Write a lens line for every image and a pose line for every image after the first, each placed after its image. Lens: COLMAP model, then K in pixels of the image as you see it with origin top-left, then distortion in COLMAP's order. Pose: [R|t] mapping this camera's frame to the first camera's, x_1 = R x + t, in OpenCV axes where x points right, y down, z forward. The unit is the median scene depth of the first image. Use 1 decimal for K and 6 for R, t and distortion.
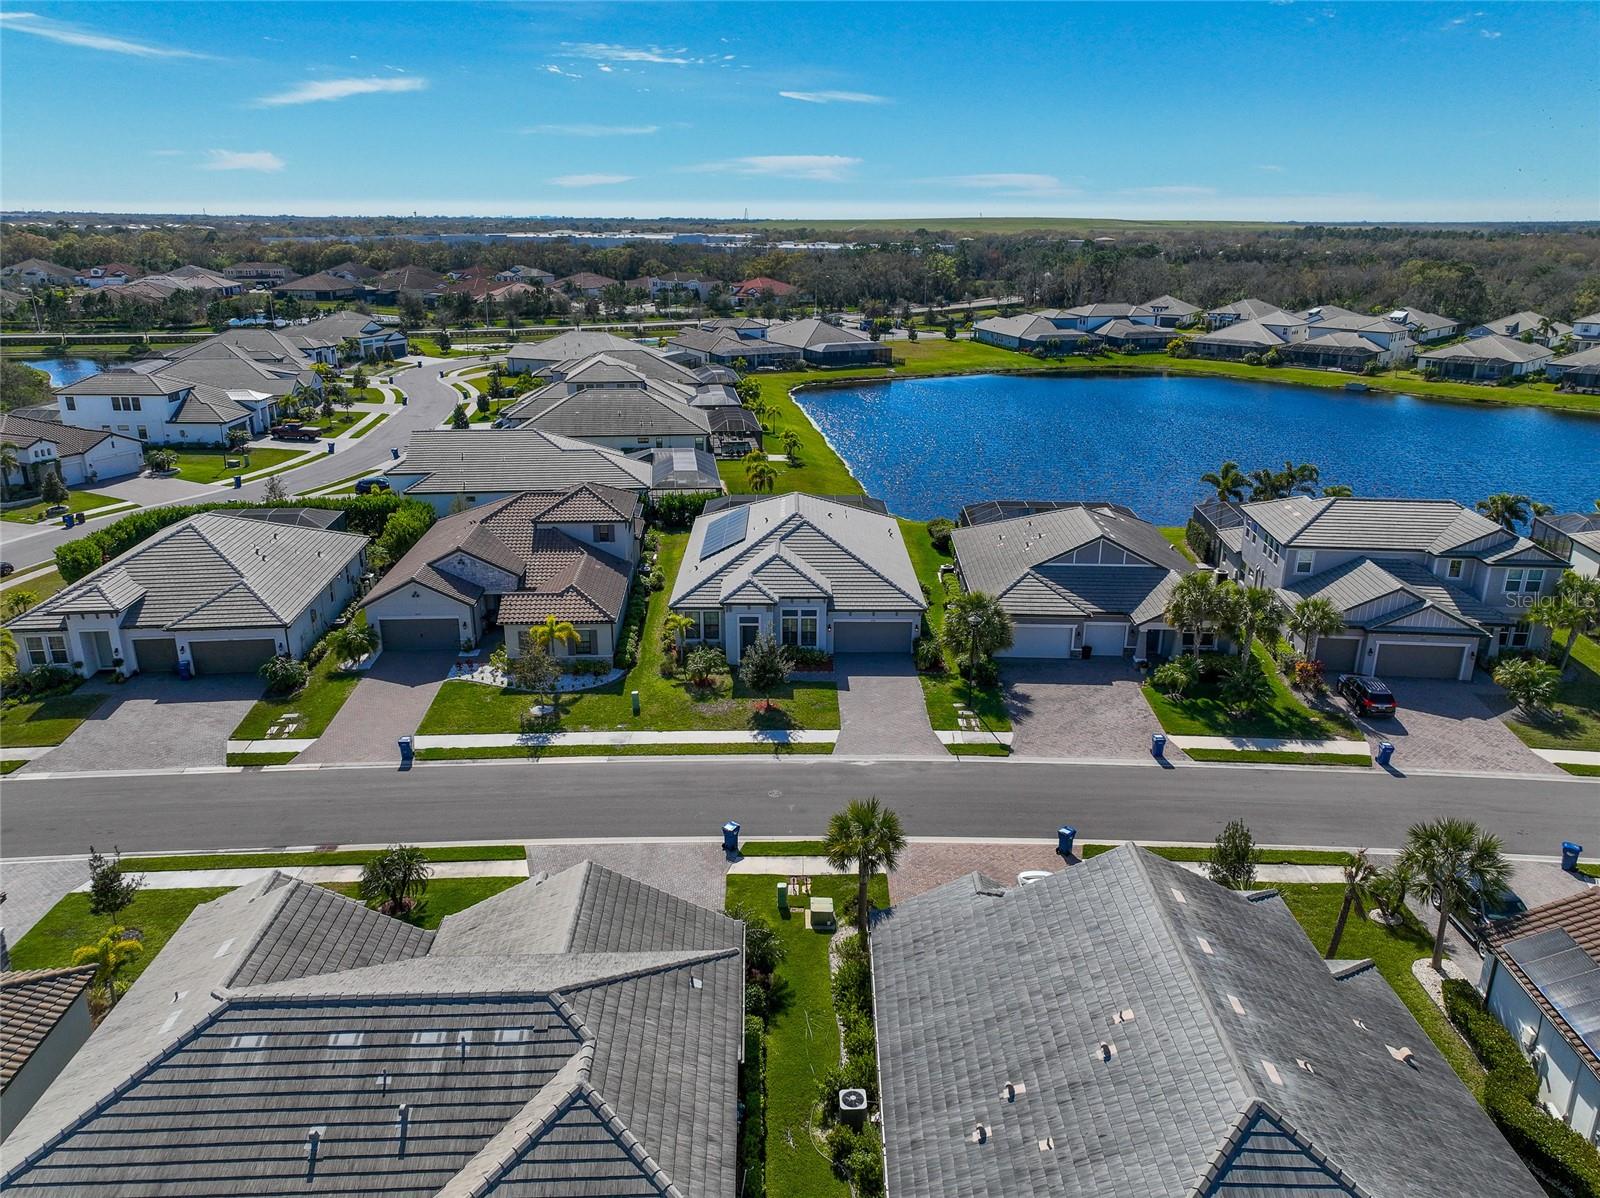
lens RADIAL K [[1128.2, 0, 798.2], [0, 1128.2, 601.1], [0, 0, 1]] dist [0.007621, -0.003961]
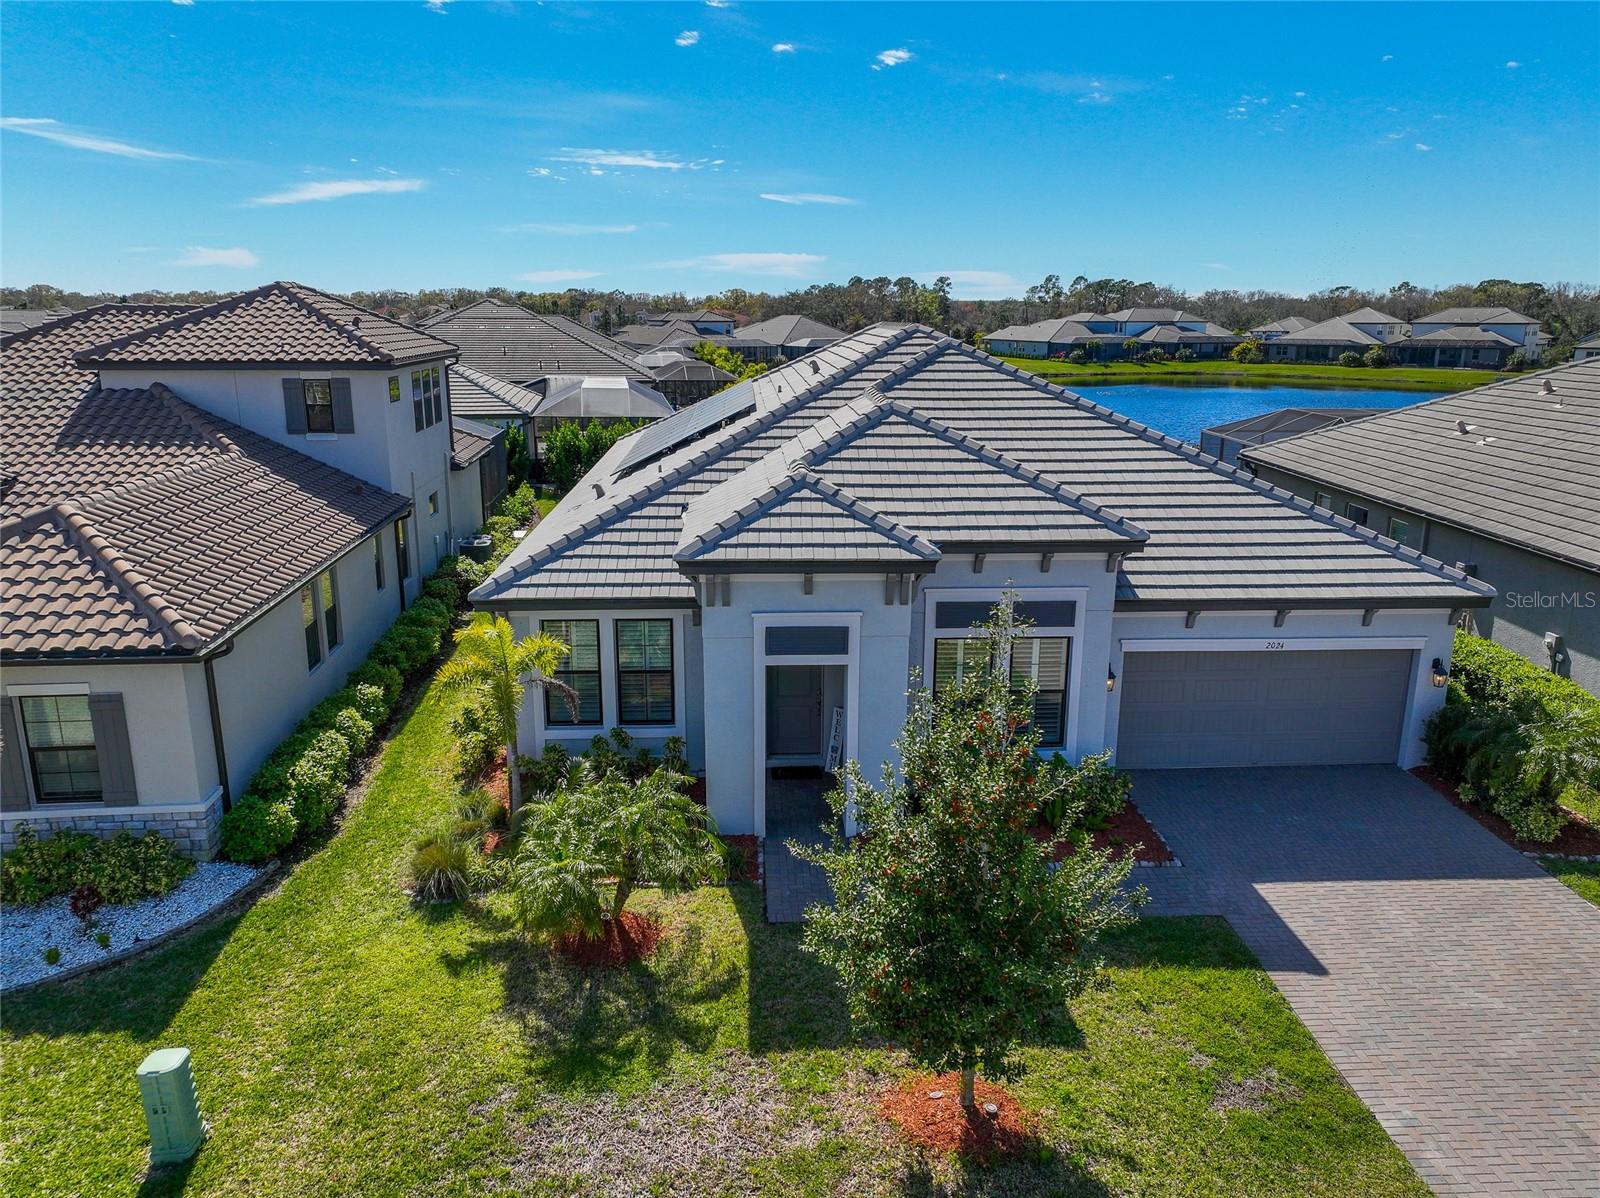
lens RADIAL K [[1128.2, 0, 795.1], [0, 1128.2, 600.4], [0, 0, 1]] dist [0.007621, -0.003961]
pose [[0.999199, -0.011598, 0.038288, -0.052354], [0.014512, 0.996945, -0.076743, 0.025192], [-0.037281, 0.077237, 0.996316, 0.739457]]
